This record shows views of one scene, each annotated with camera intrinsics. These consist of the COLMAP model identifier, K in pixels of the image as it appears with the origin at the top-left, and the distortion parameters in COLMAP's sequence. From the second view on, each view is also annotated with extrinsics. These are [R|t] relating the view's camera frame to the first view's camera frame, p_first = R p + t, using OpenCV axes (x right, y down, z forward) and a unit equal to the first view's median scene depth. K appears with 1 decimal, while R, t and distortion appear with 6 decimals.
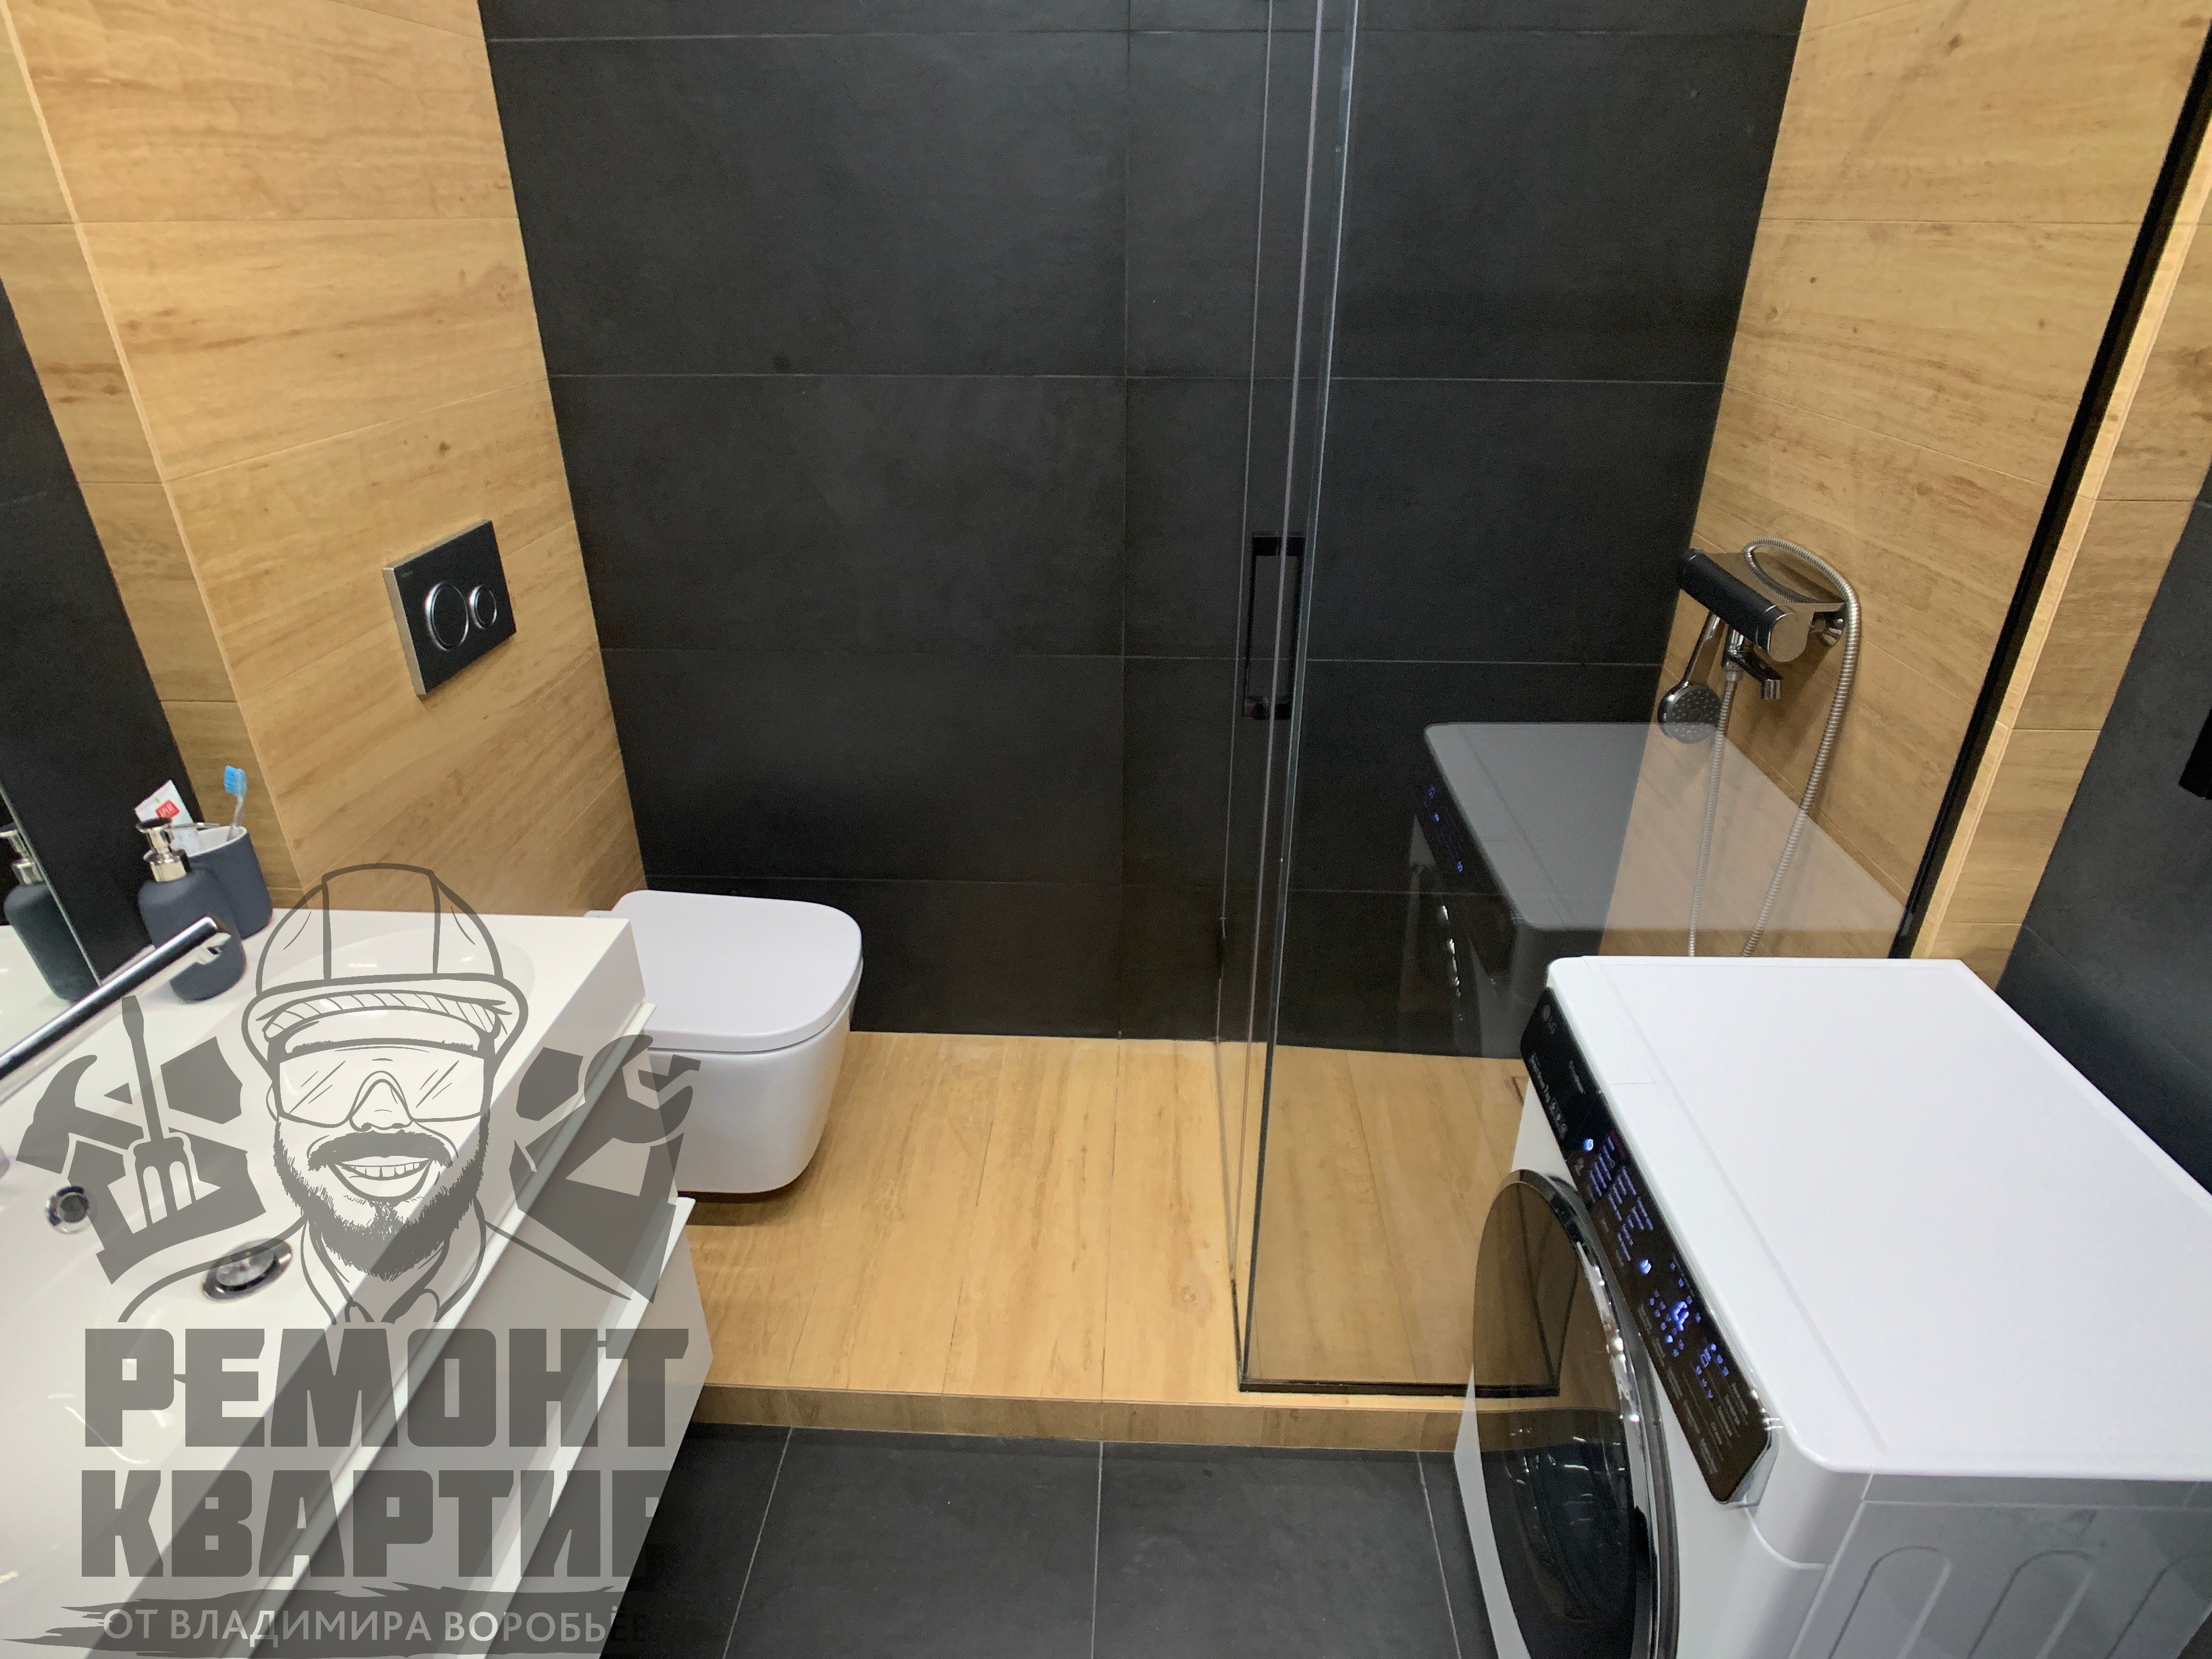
lens RADIAL K [[1186.0, 0, 1119.3], [0, 1186.0, 809.8], [0, 0, 1]] dist [-0.029521, 0.005704]
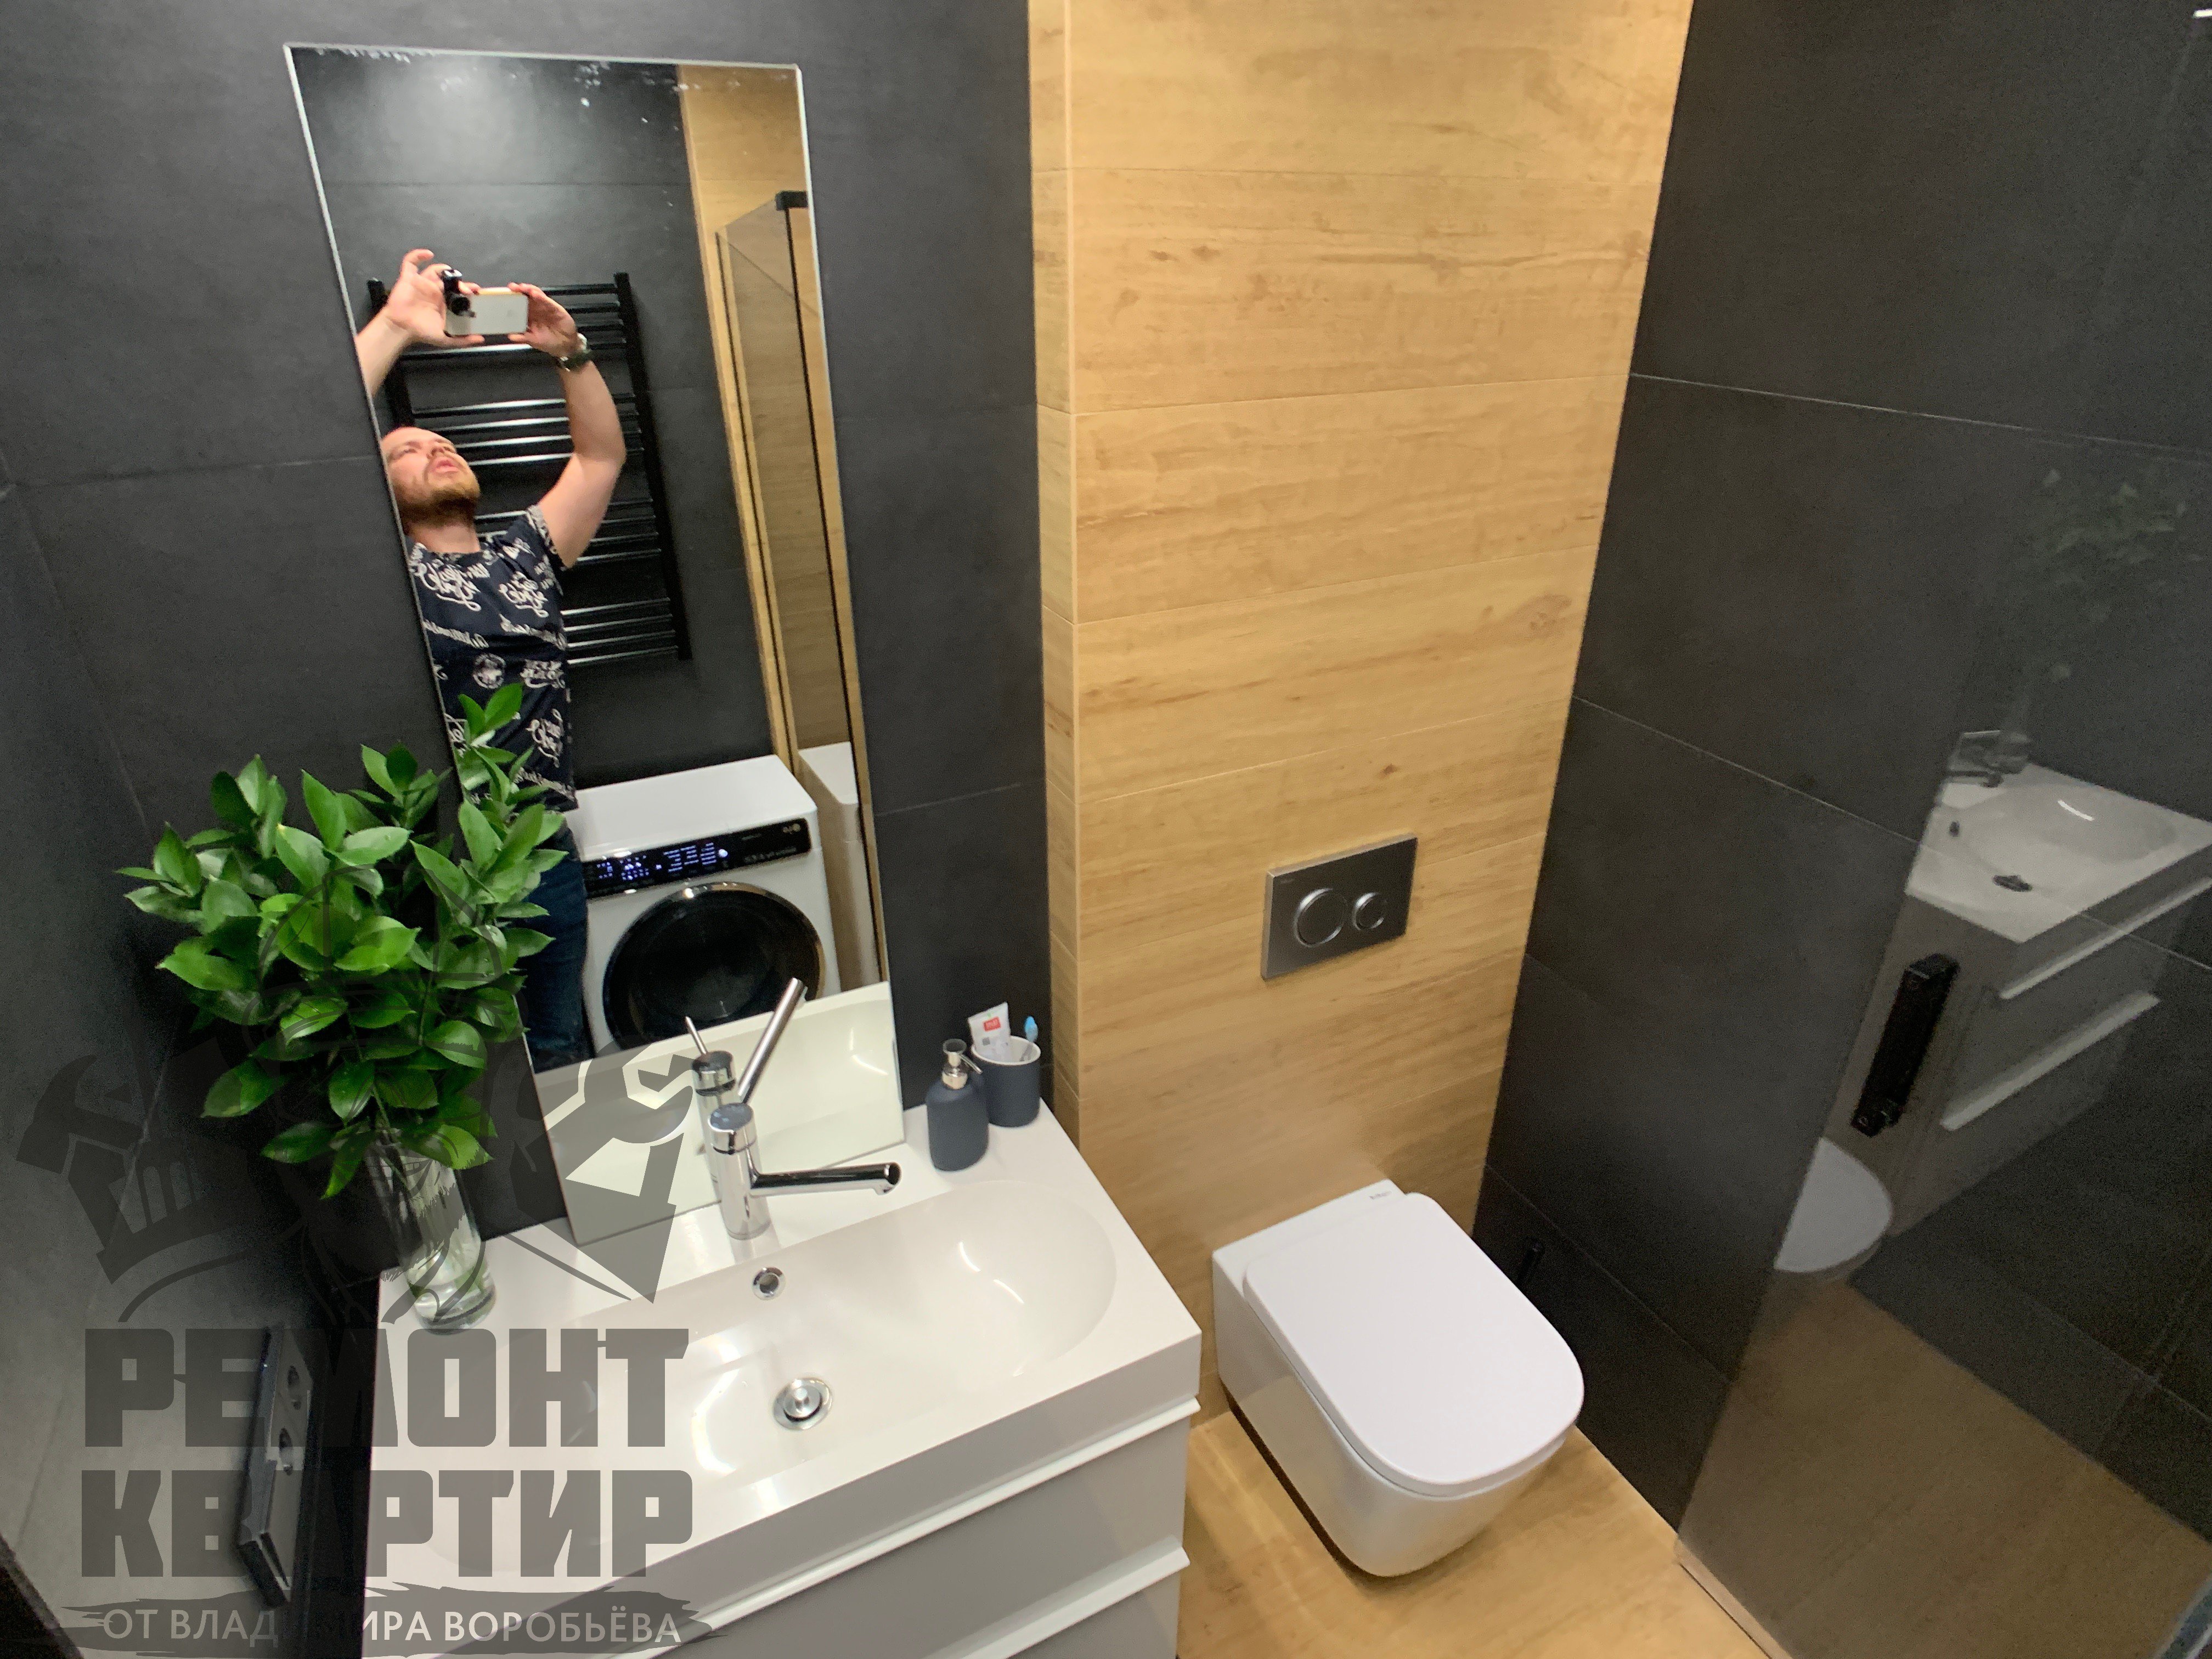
lens RADIAL K [[1186.0, 0, 1083.3], [0, 1186.0, 804.5], [0, 0, 1]] dist [-0.029521, 0.005704]
pose [[0.466814, 0.381514, -0.797830, 0.163052], [-0.393209, 0.897619, 0.199163, -0.448657], [0.792131, 0.220742, 0.569036, 0.236992]]
